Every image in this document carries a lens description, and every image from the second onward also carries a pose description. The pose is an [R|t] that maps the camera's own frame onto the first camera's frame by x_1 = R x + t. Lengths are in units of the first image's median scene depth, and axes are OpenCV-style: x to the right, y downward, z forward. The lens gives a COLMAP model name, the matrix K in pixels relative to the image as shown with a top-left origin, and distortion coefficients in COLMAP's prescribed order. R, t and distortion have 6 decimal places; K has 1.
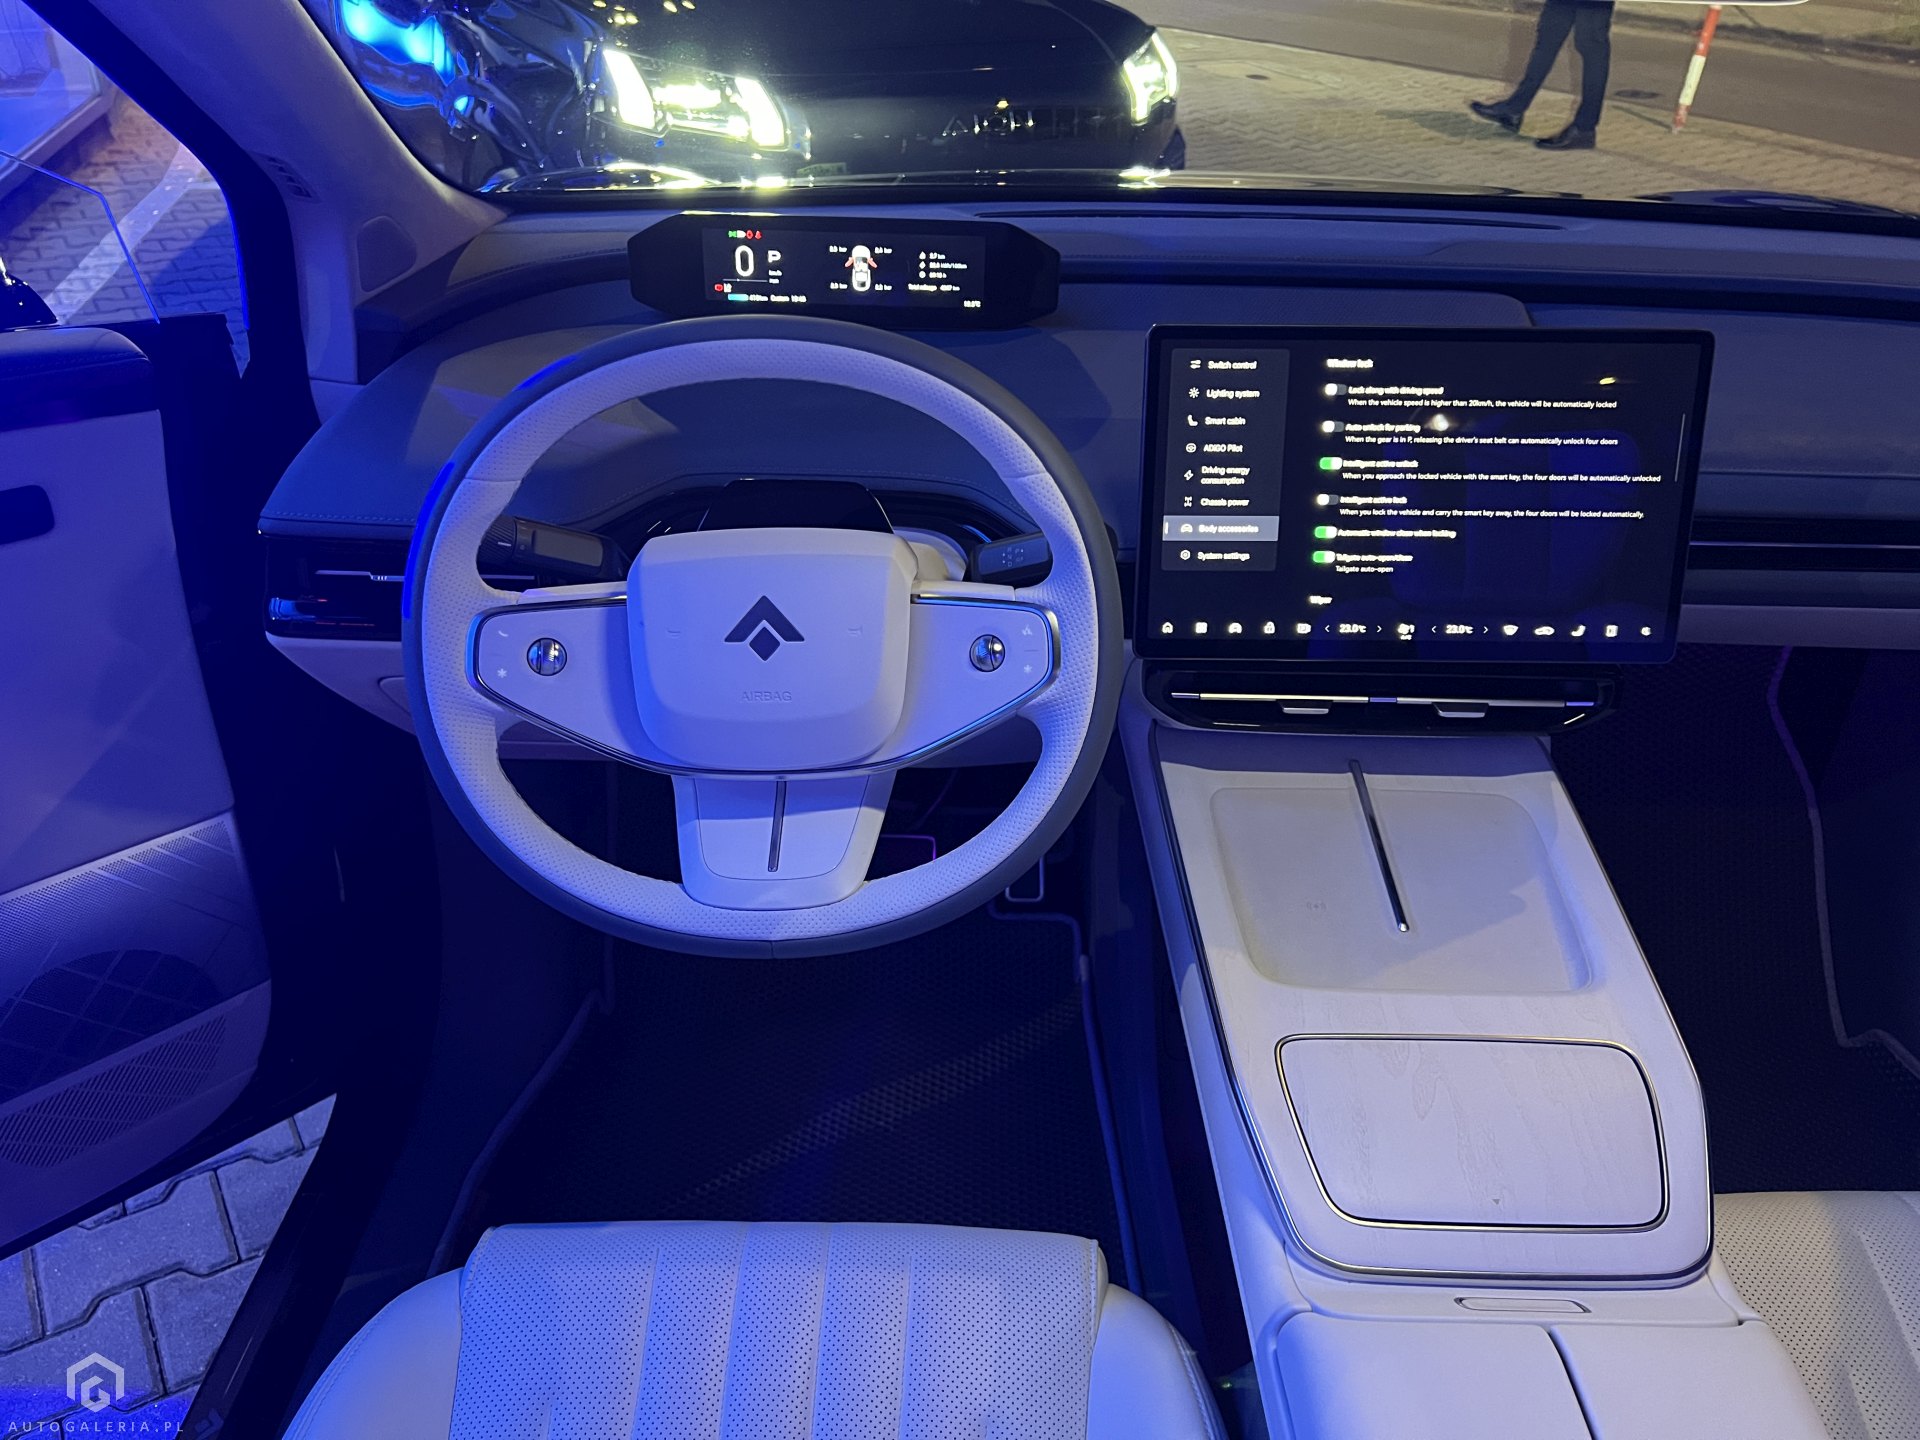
lens RADIAL K [[1440.1, 0, 949.9], [0, 1440.1, 717.5], [0, 0, 1]] dist [0.055142, -0.063521]
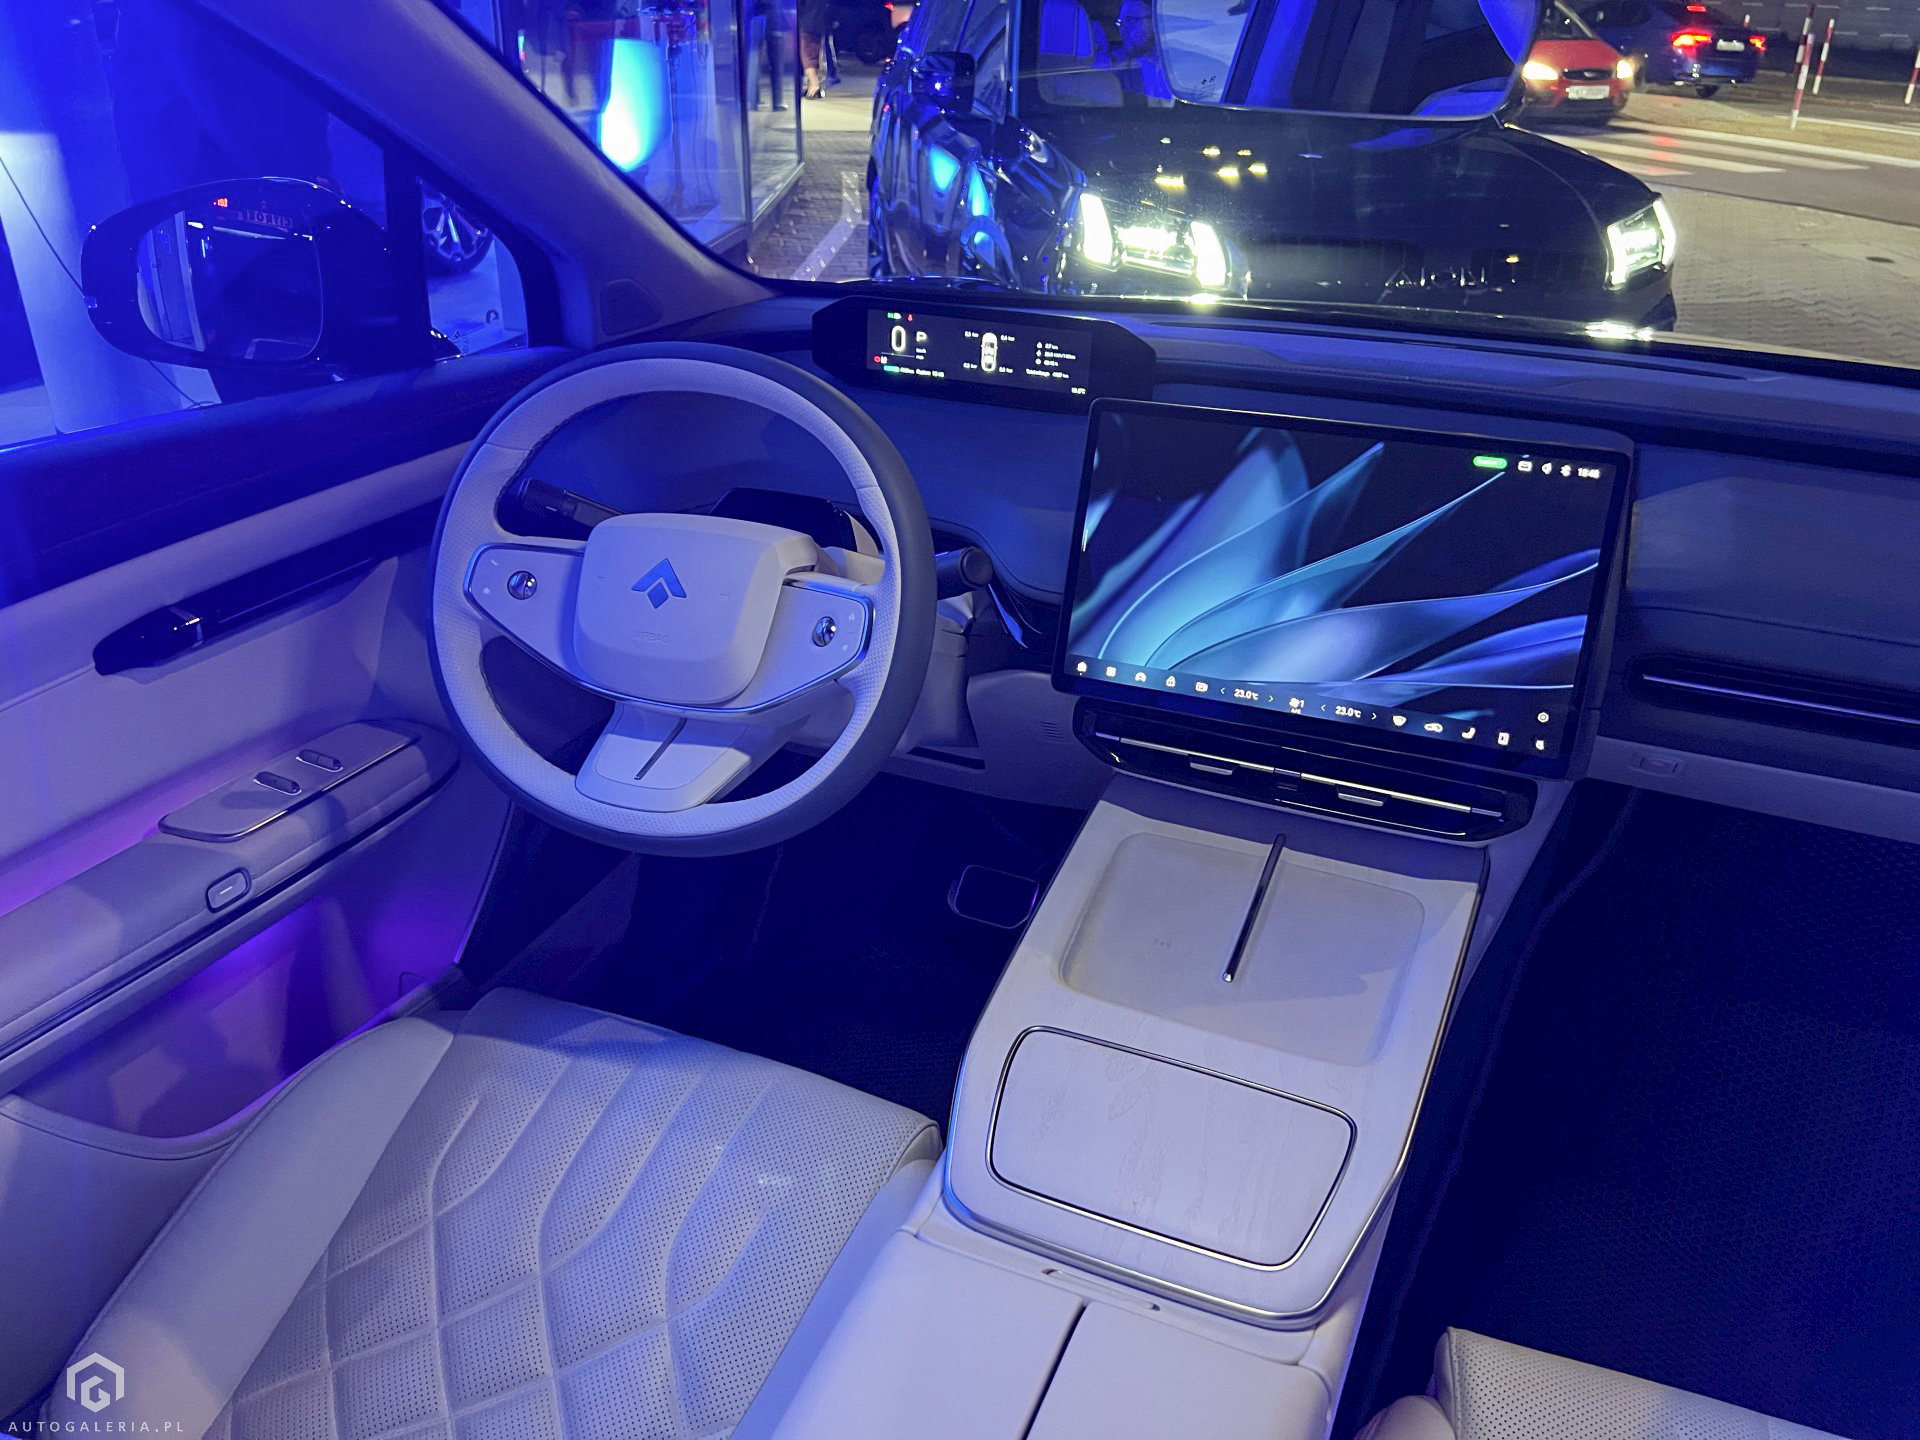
lens RADIAL K [[1440.1, 0, 942.3], [0, 1440.1, 700.6], [0, 0, 1]] dist [0.055142, -0.063521]
pose [[0.919729, 0.162432, -0.357371, 0.362330], [-0.199171, 0.977585, -0.068252, 0.048106], [0.338274, 0.133951, 0.931465, -0.050820]]
